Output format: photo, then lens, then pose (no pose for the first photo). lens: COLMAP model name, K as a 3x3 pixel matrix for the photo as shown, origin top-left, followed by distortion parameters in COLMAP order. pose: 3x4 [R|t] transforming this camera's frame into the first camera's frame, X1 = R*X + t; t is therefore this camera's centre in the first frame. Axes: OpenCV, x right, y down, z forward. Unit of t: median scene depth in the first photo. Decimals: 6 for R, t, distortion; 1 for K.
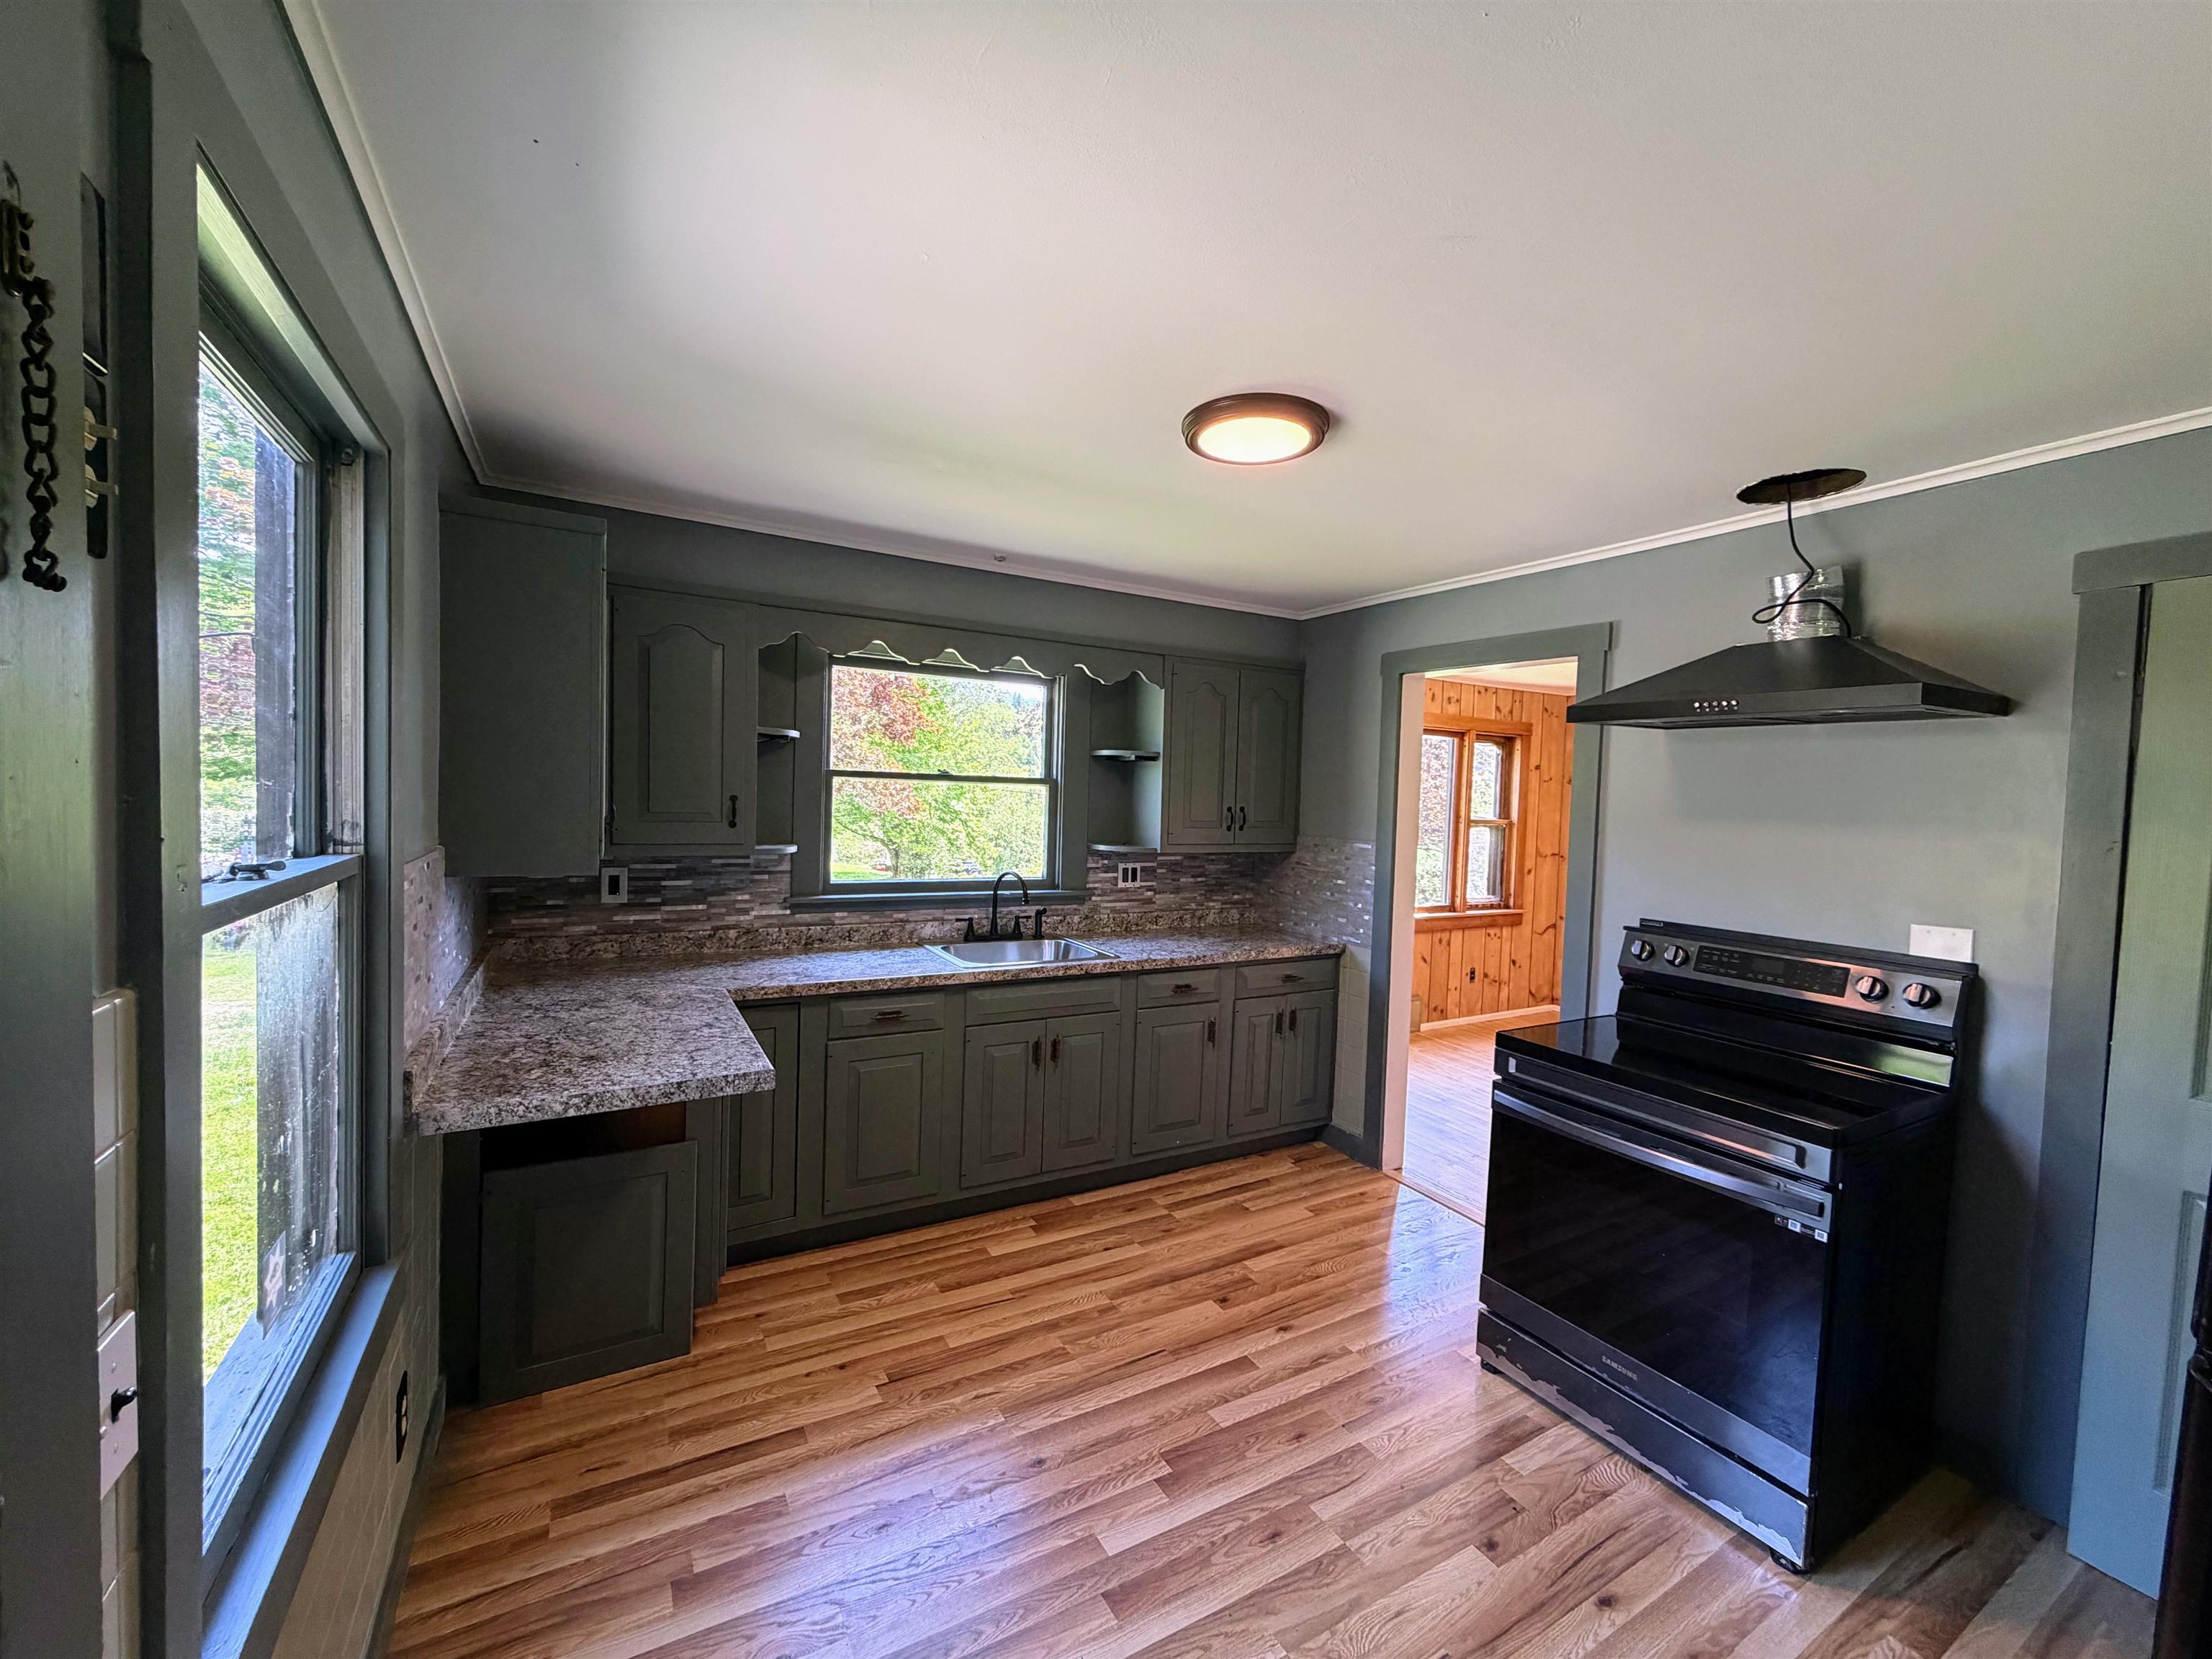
lens RADIAL K [[885.8, 0, 1095.7], [0, 885.8, 825.4], [0, 0, 1]] dist [-0.001105, 0.000202]
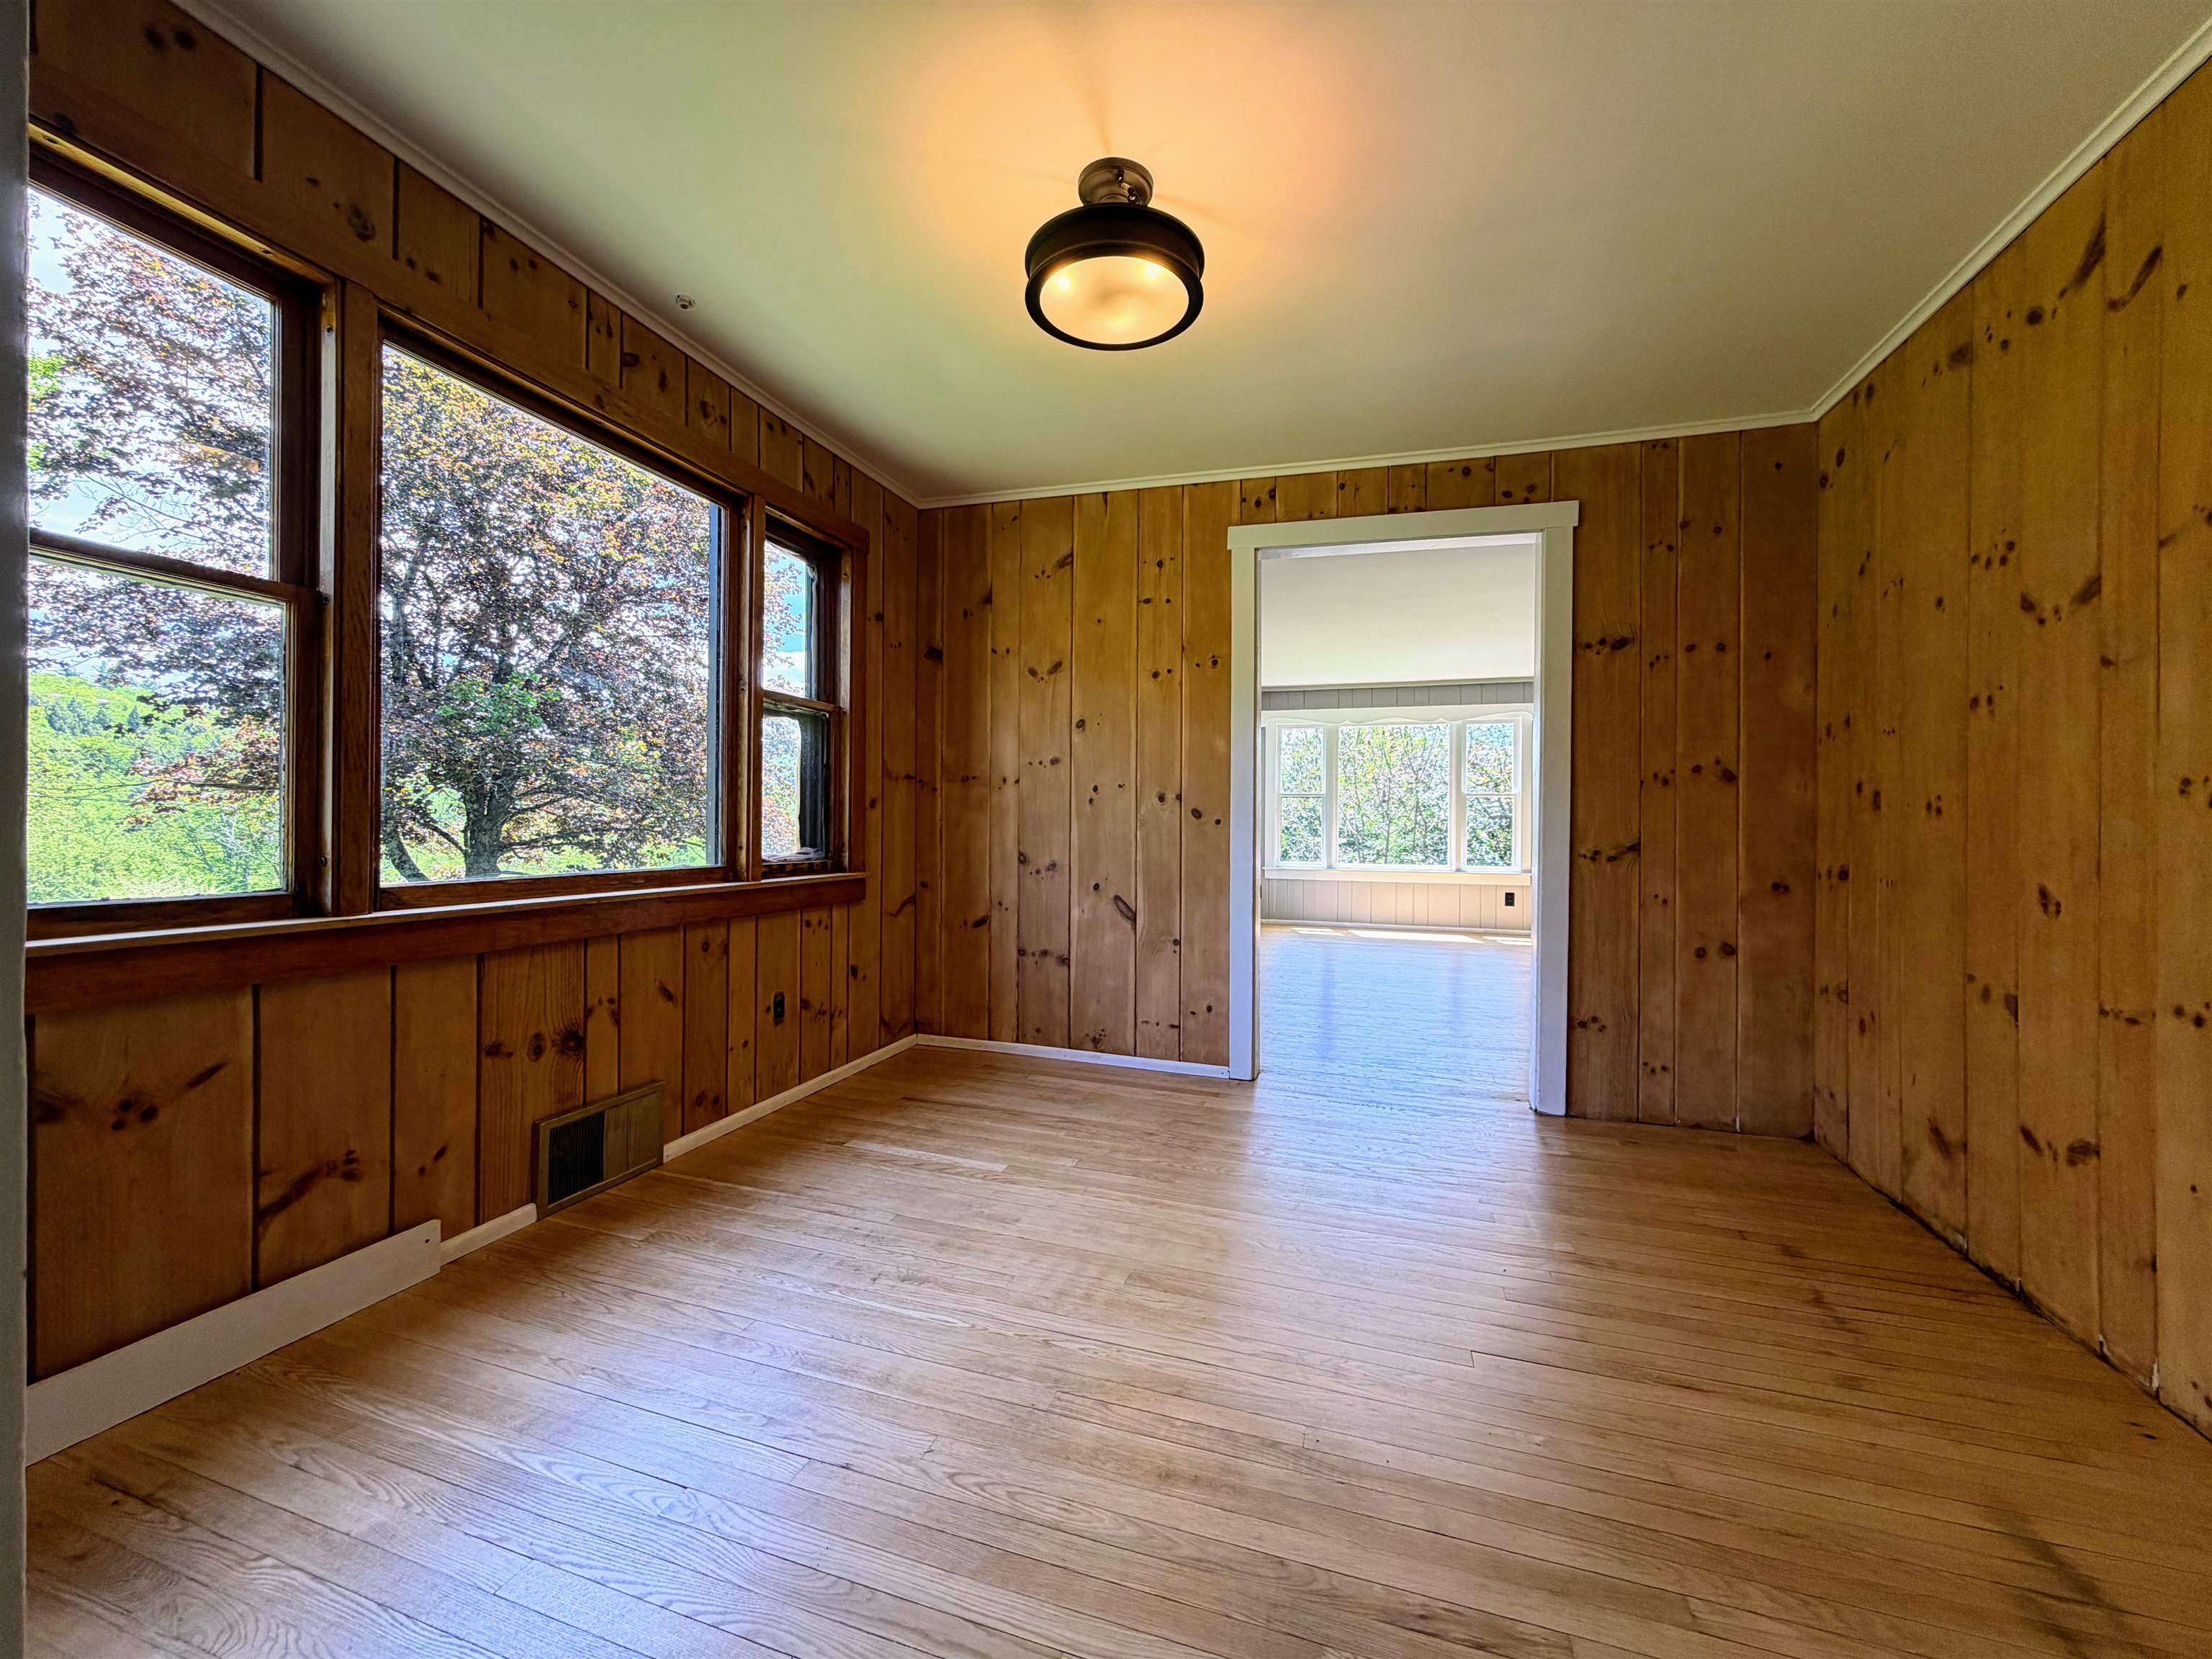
lens RADIAL K [[885.8, 0, 1092.3], [0, 885.8, 829.8], [0, 0, 1]] dist [-0.001105, 0.000202]
pose [[0.739589, -0.029011, 0.672433, 0.493606], [0.039891, 0.999204, -0.000767, 0.168138], [-0.671875, 0.027391, 0.740157, 1.127639]]
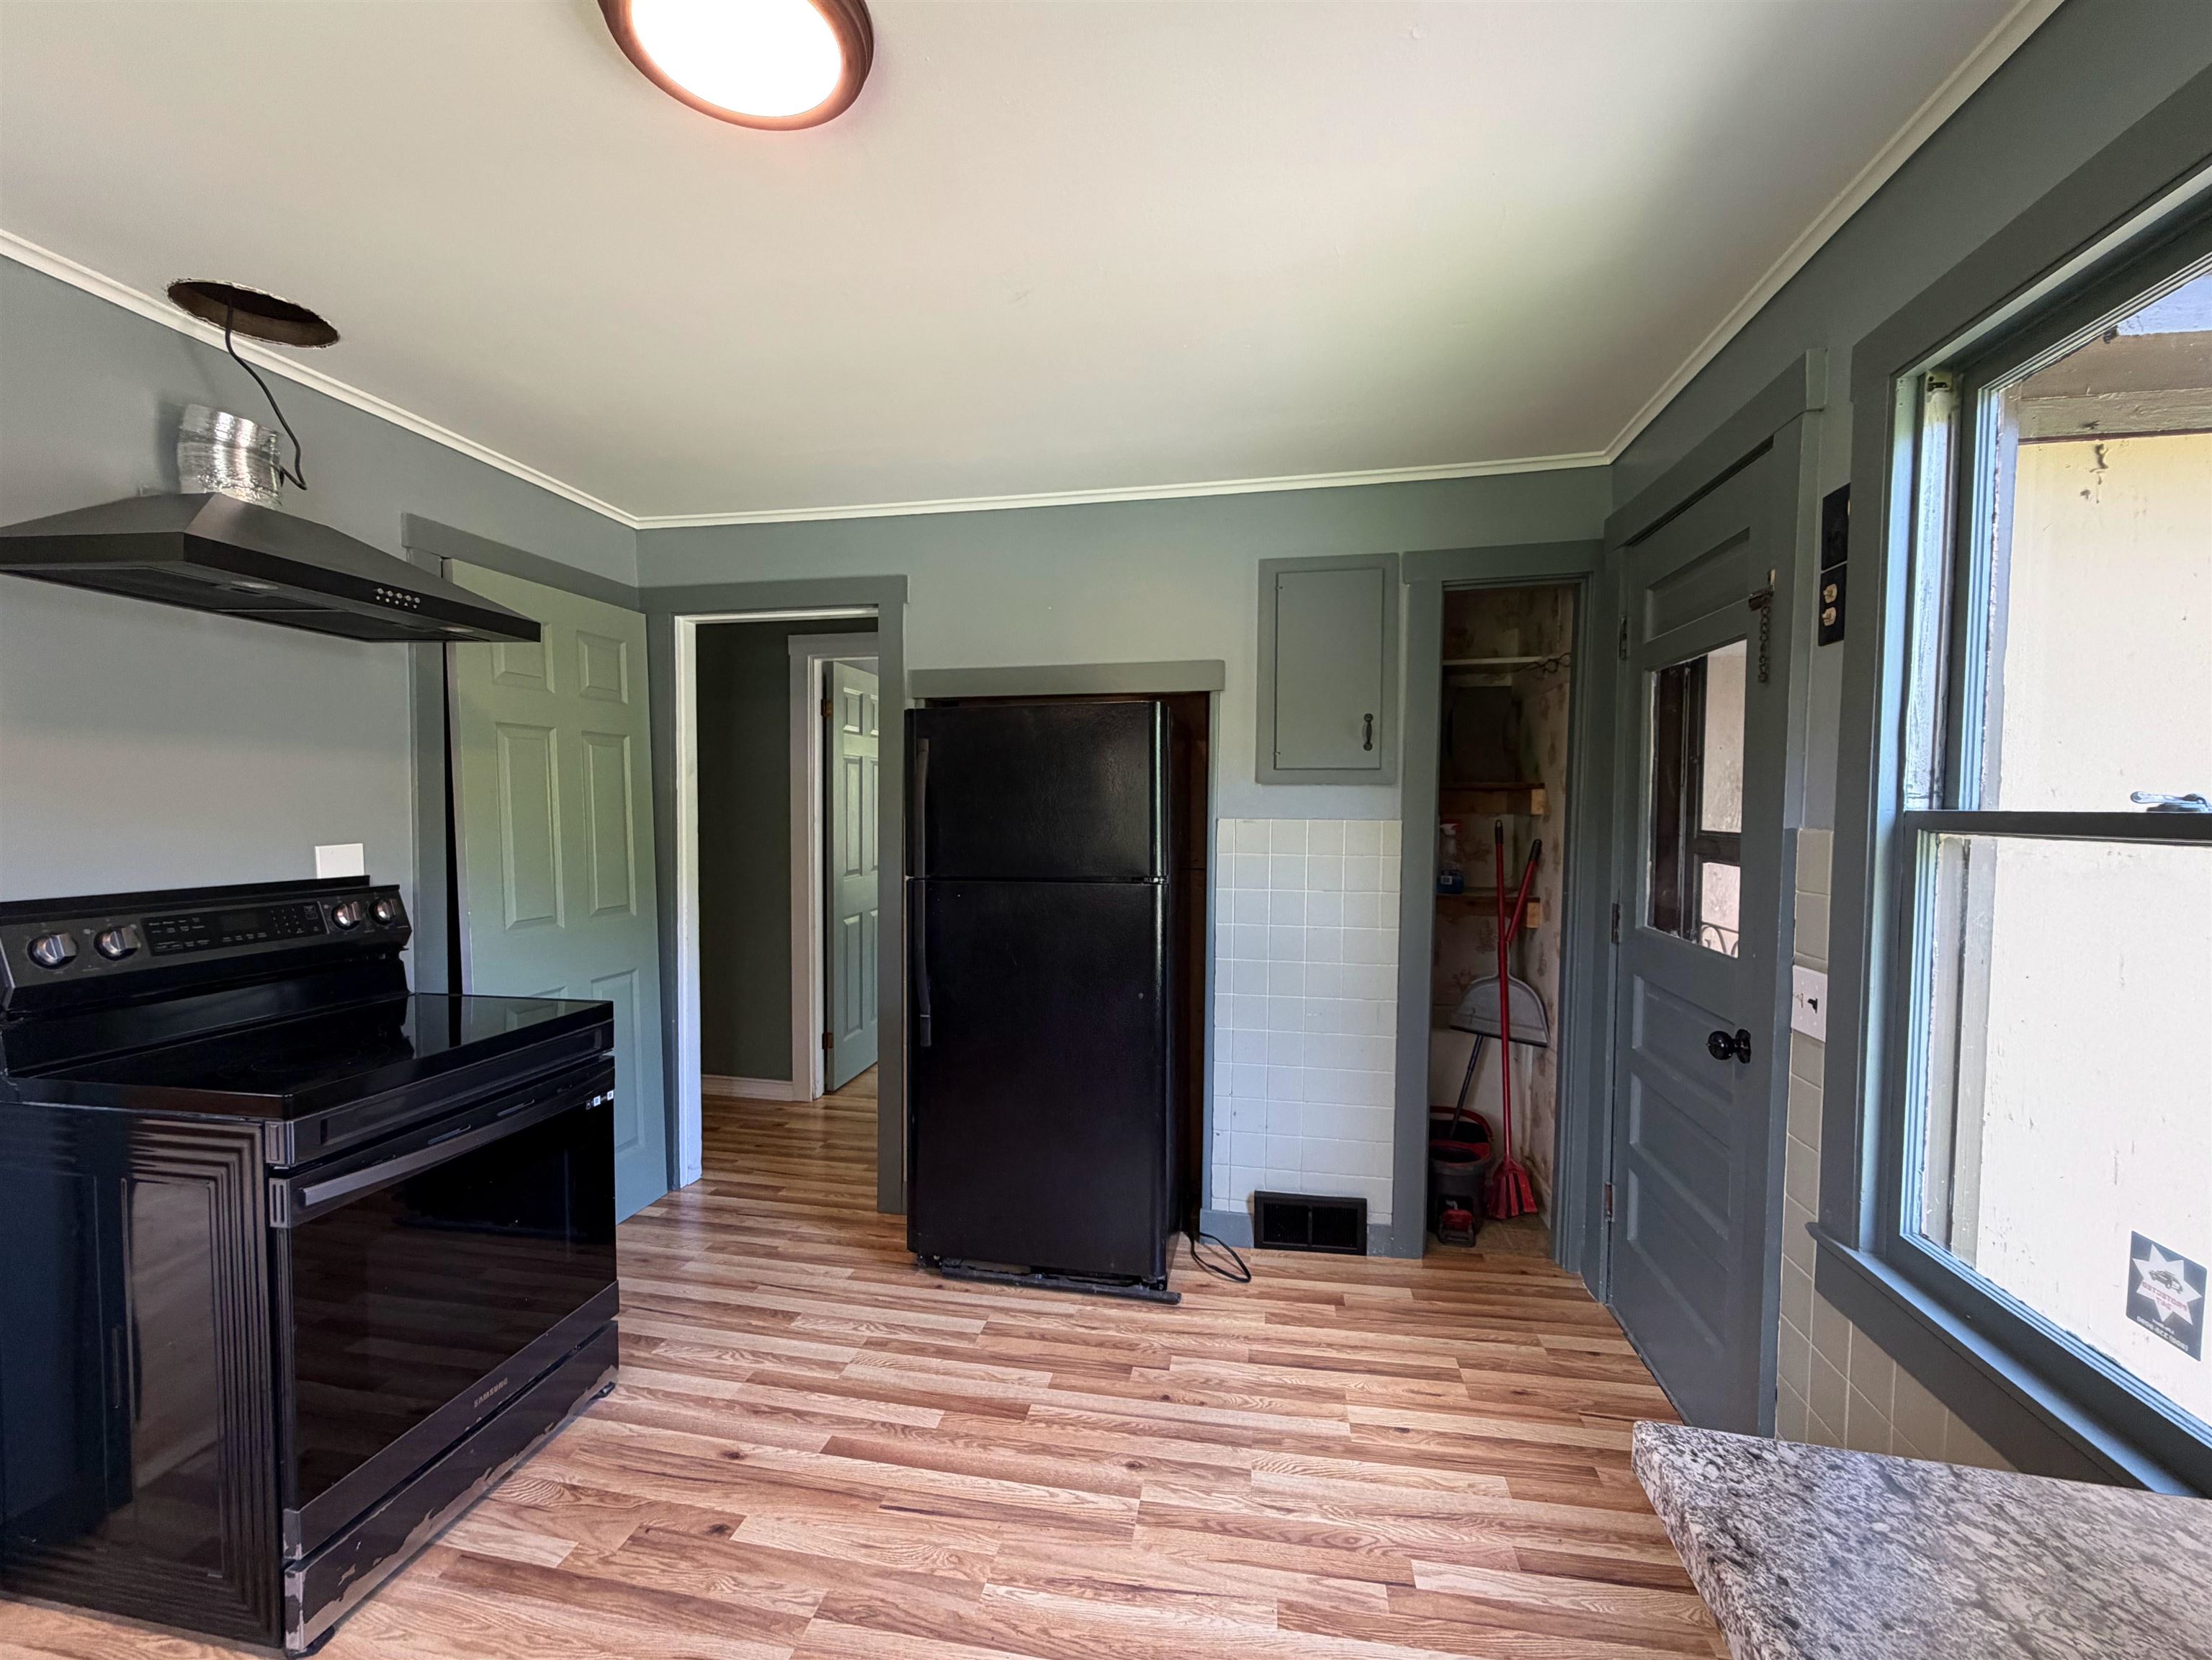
lens RADIAL K [[939.1, 0, 1067.5], [0, 939.1, 850.8], [0, 0, 1]] dist [0.000289, 0.000055]
pose [[-0.748769, -0.072367, 0.658869, -0.275054], [-0.009719, 0.995114, 0.098253, 0.006656], [-0.662760, 0.067166, -0.745813, 0.941826]]
